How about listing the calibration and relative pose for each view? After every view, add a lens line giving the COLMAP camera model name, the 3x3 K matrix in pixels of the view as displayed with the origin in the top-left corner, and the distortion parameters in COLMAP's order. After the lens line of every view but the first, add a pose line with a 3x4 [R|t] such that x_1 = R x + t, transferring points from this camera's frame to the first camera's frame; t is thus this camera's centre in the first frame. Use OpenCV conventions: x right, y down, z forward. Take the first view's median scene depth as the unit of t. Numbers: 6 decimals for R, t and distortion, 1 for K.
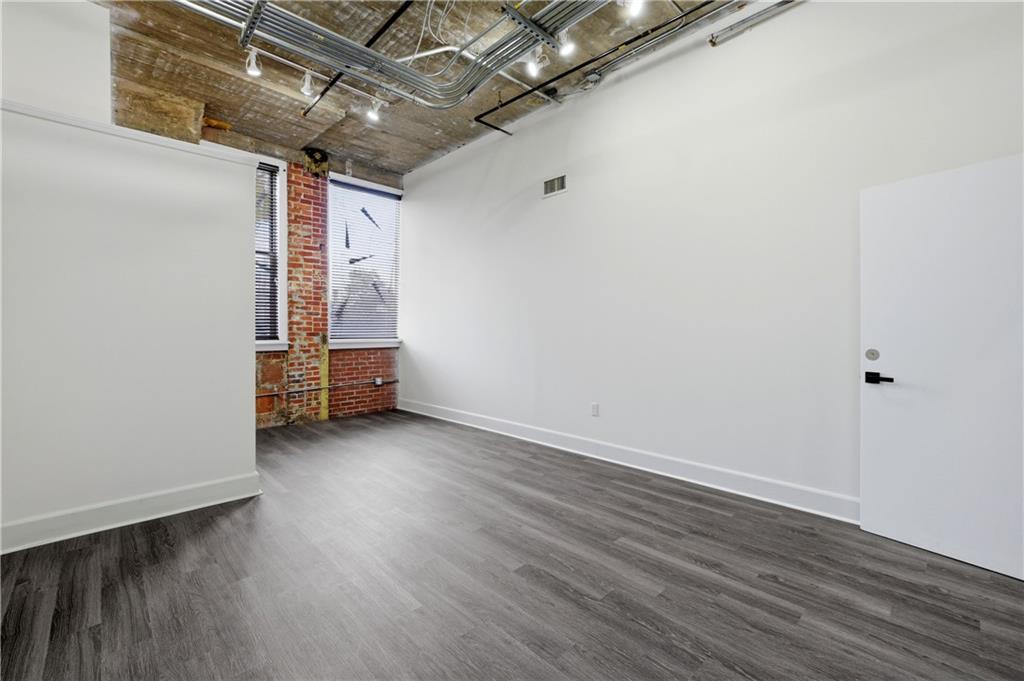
lens RADIAL K [[435.7, 0, 511.8], [0, 435.7, 336.6], [0, 0, 1]] dist [-0.004068, 0.000570]
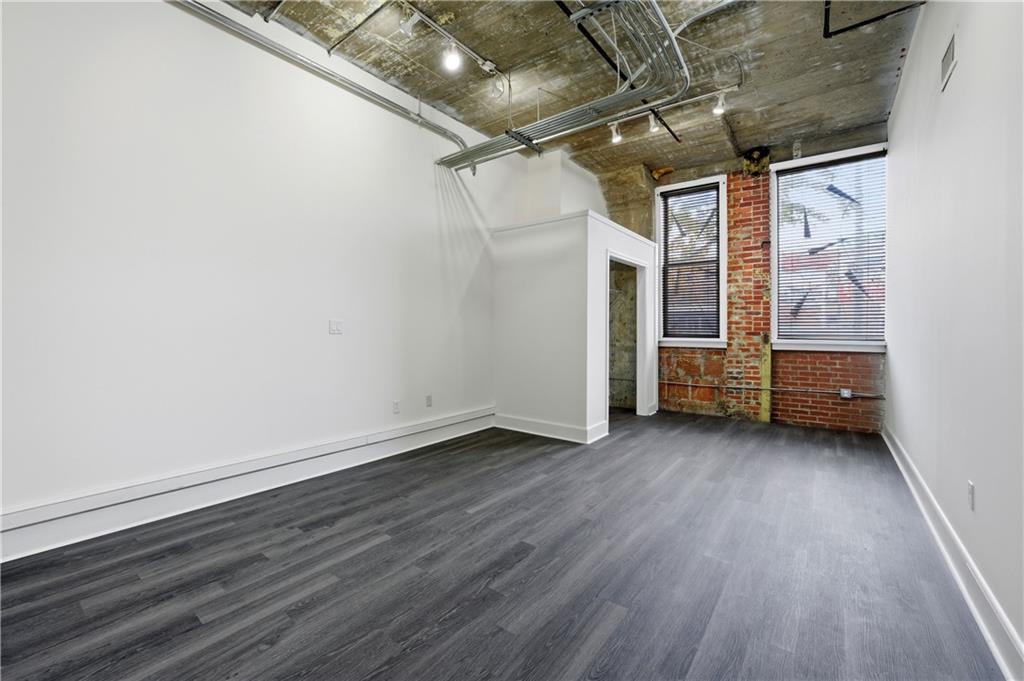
lens RADIAL K [[414.3, 0, 512.1], [0, 414.3, 335.2], [0, 0, 1]] dist [-0.006856, 0.000038]
pose [[0.149983, 0.016612, -0.988549, 0.424202], [-0.019376, 0.999716, 0.013860, -0.004624], [0.988499, 0.017075, 0.150263, 0.323193]]
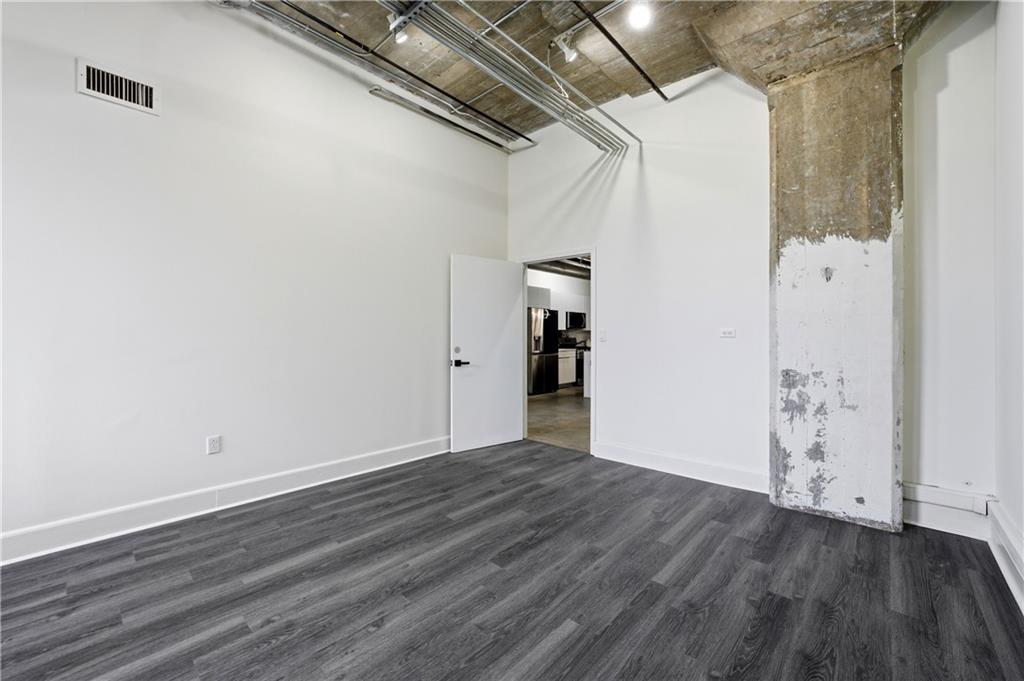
lens RADIAL K [[414.3, 0, 509.5], [0, 414.3, 335.8], [0, 0, 1]] dist [-0.006856, 0.000038]
pose [[-0.060568, 0.000349, 0.998164, -0.395601], [0.010934, 0.999940, 0.000314, -0.006186], [-0.998104, 0.010933, -0.060568, 0.416724]]
